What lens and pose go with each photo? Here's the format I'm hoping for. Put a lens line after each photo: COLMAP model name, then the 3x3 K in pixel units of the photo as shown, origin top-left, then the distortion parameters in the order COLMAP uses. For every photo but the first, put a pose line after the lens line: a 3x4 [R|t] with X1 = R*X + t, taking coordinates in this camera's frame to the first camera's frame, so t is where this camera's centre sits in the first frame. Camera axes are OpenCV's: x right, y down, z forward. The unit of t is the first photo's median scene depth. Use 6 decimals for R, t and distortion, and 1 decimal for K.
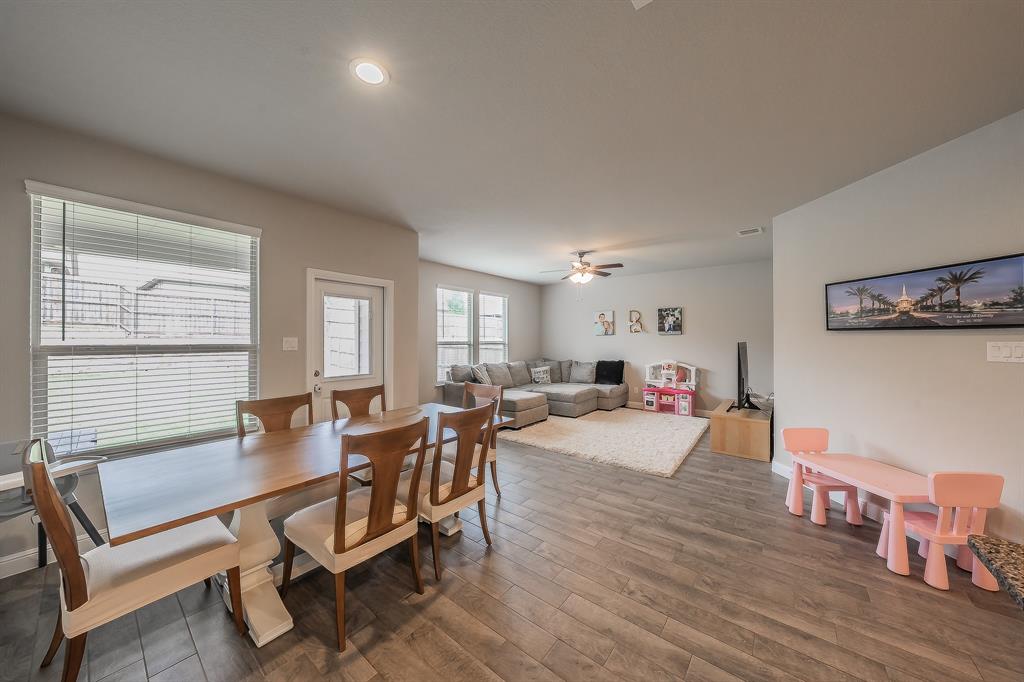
lens RADIAL K [[349.2, 0, 513.5], [0, 349.2, 336.8], [0, 0, 1]] dist [0.001549, 0.001105]
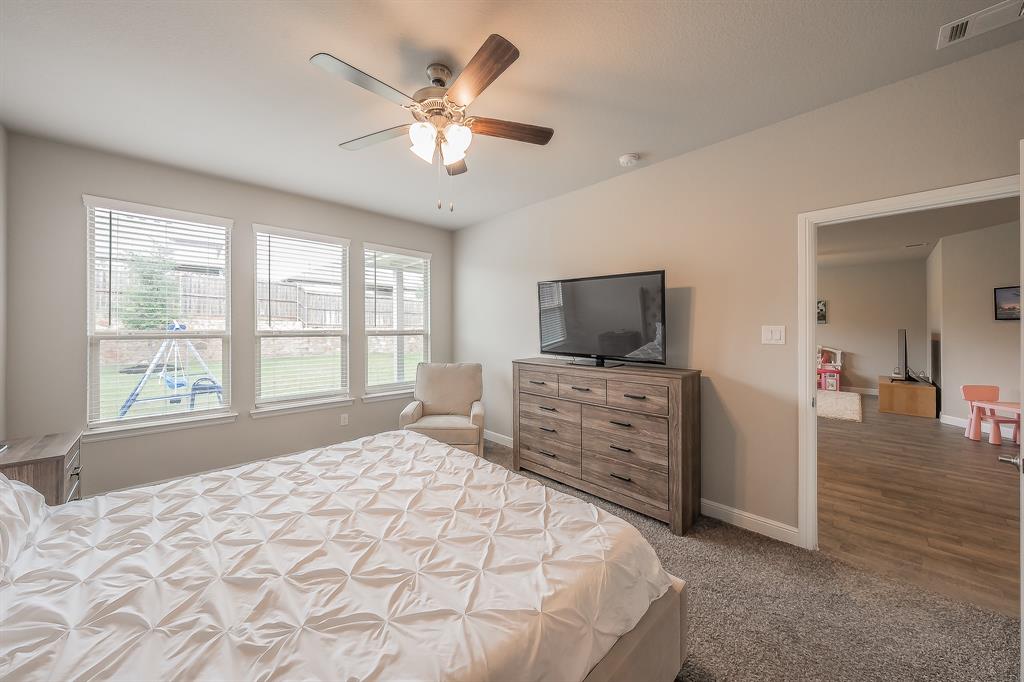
lens RADIAL K [[349.2, 0, 510.0], [0, 349.2, 324.9], [0, 0, 1]] dist [0.001549, 0.001105]
pose [[0.988939, -0.001128, -0.148317, -0.745950], [0.000287, 0.999984, -0.005693, 0.007580], [0.148321, 0.005587, 0.988923, -0.626005]]
